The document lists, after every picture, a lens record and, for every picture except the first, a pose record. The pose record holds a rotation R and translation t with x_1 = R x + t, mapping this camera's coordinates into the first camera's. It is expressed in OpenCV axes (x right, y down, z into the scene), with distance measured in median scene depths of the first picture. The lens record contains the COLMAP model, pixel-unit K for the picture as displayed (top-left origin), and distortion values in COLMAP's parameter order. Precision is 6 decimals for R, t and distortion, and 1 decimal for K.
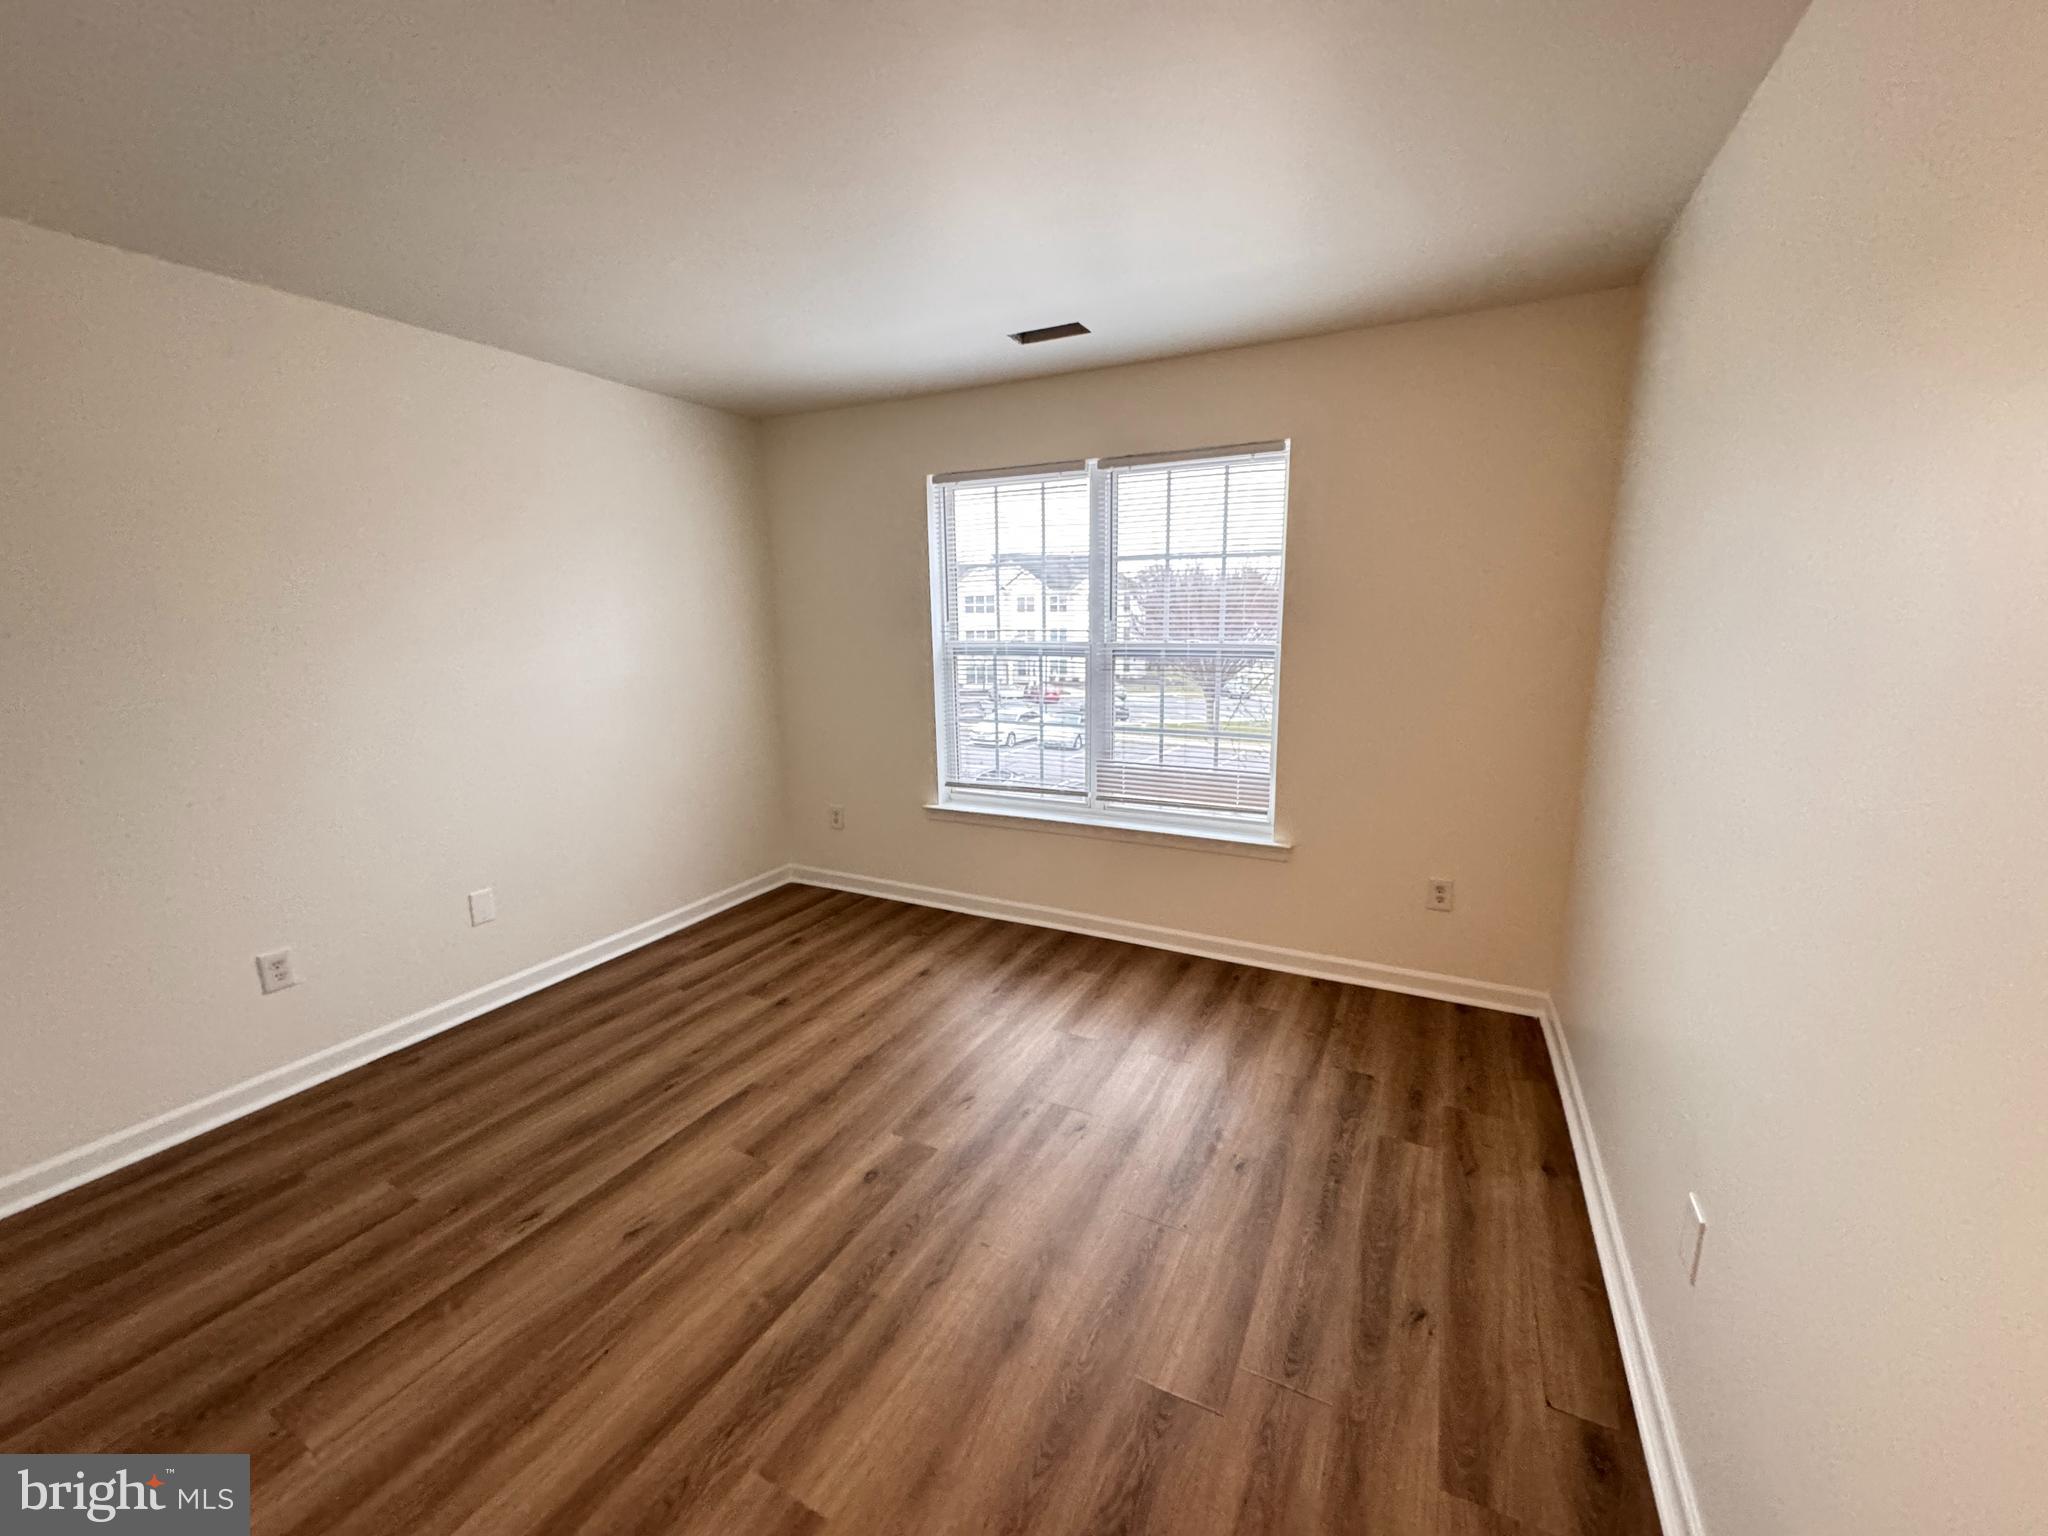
lens RADIAL K [[820.6, 0, 1020.1], [0, 820.6, 765.7], [0, 0, 1]] dist [0.002704, 0.000306]
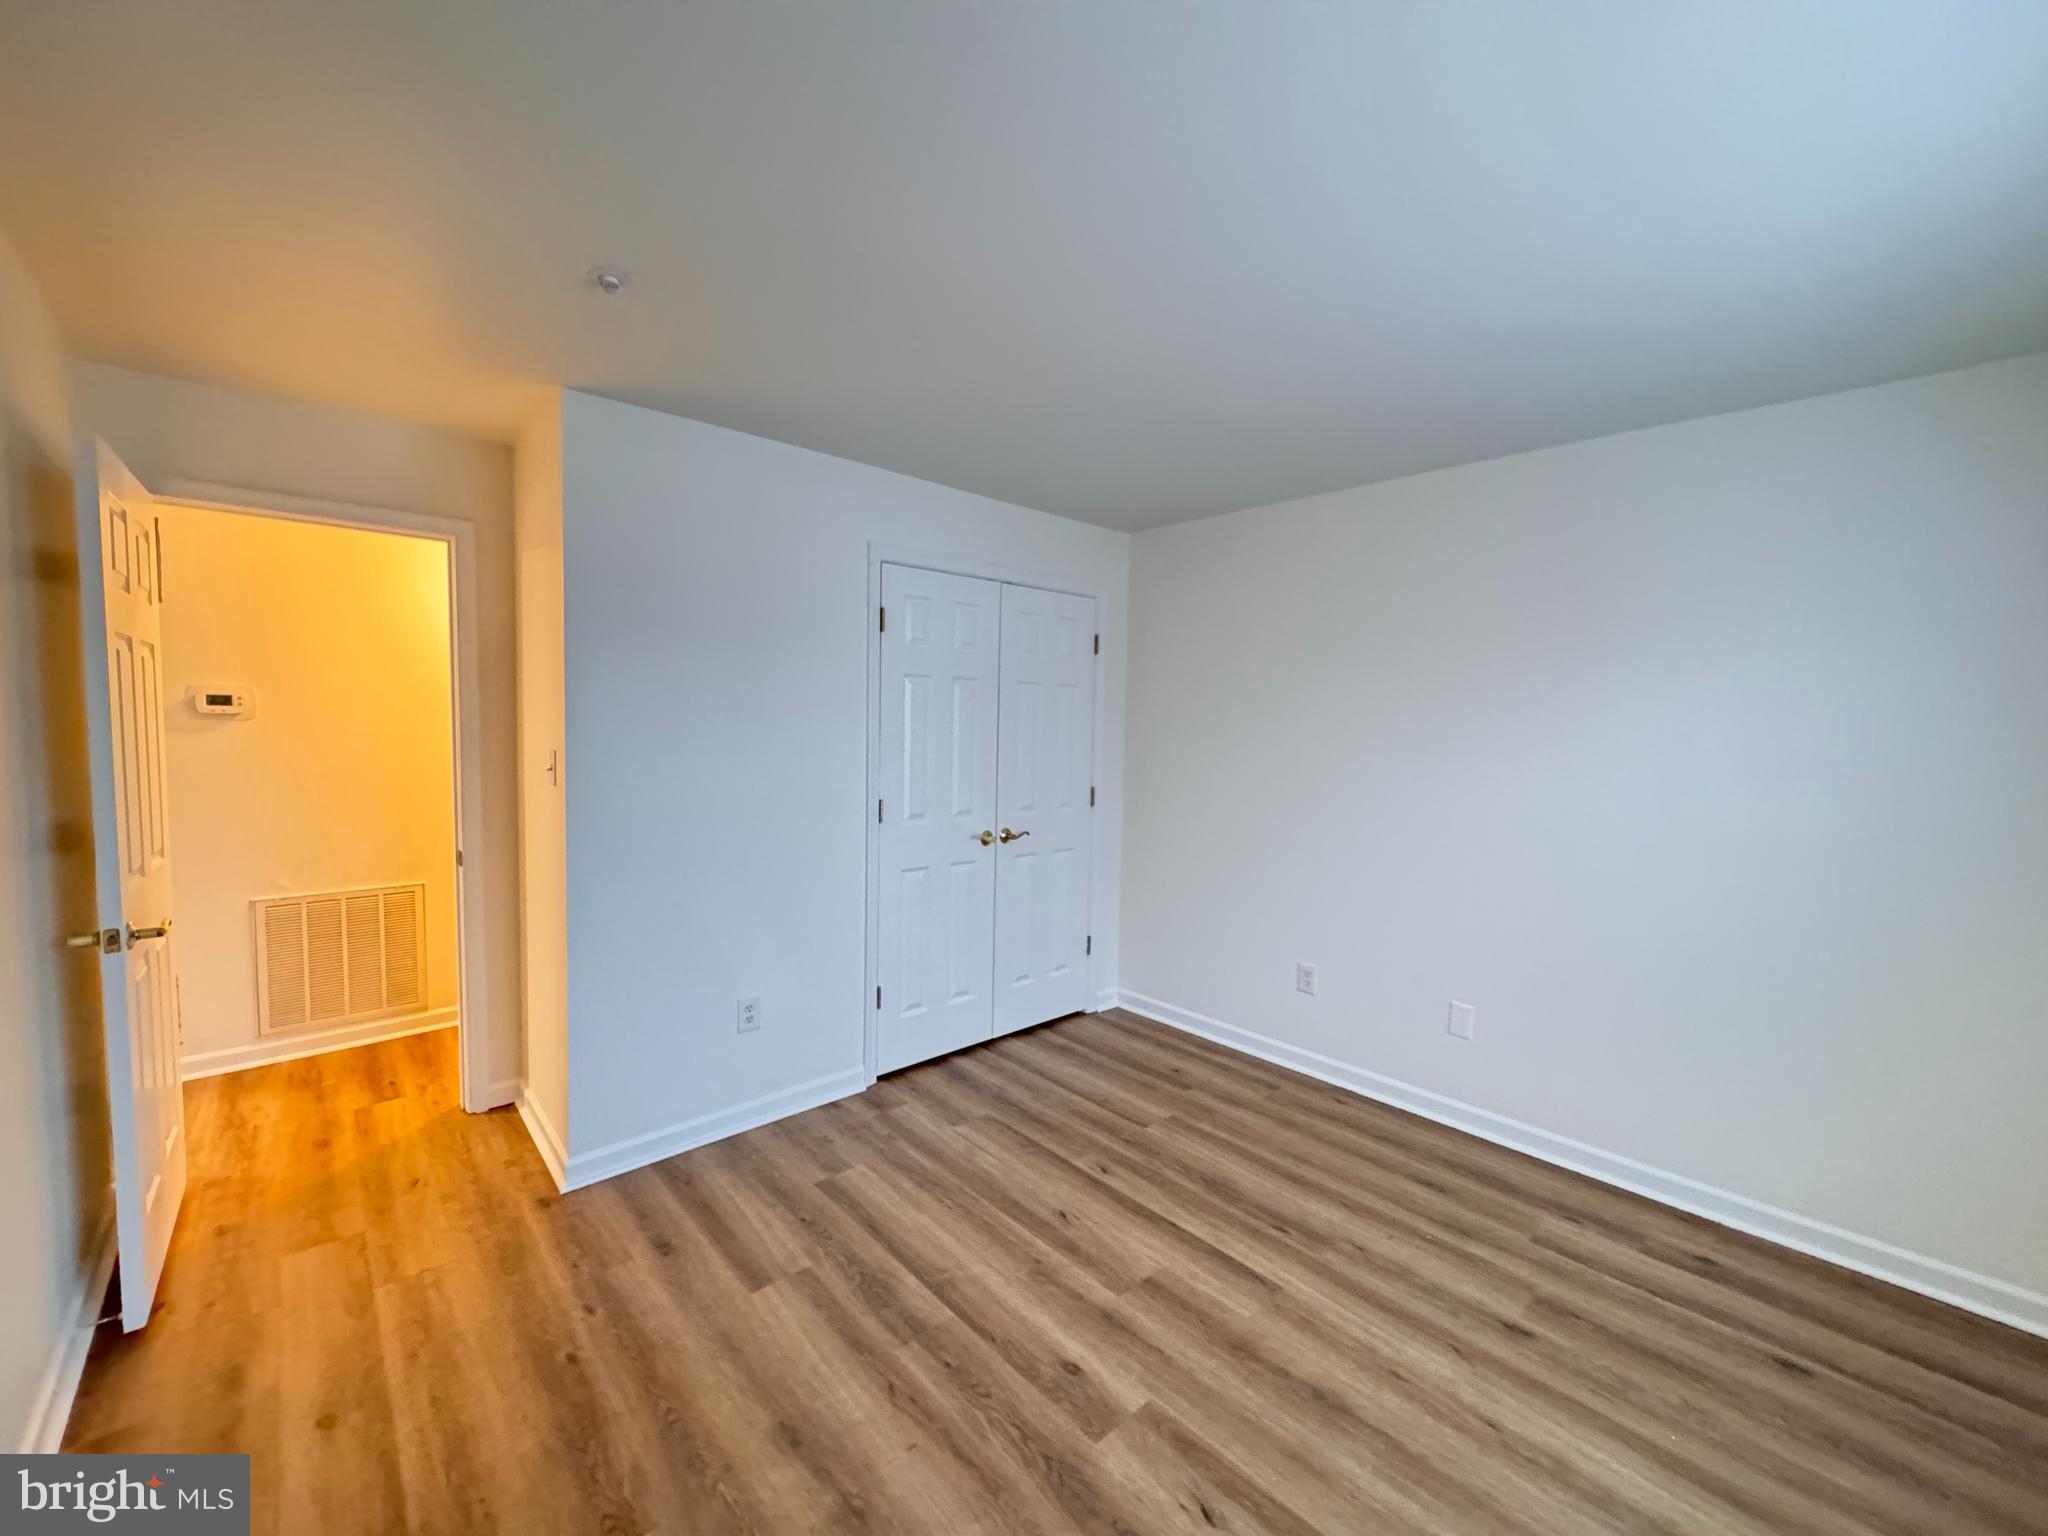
lens RADIAL K [[820.6, 0, 1025.4], [0, 820.6, 777.2], [0, 0, 1]] dist [0.002704, 0.000306]
pose [[-0.358863, 0.073775, -0.930470, 0.548945], [-0.185283, 0.971403, 0.148480, -0.206405], [0.914816, 0.225684, -0.334932, 1.022149]]
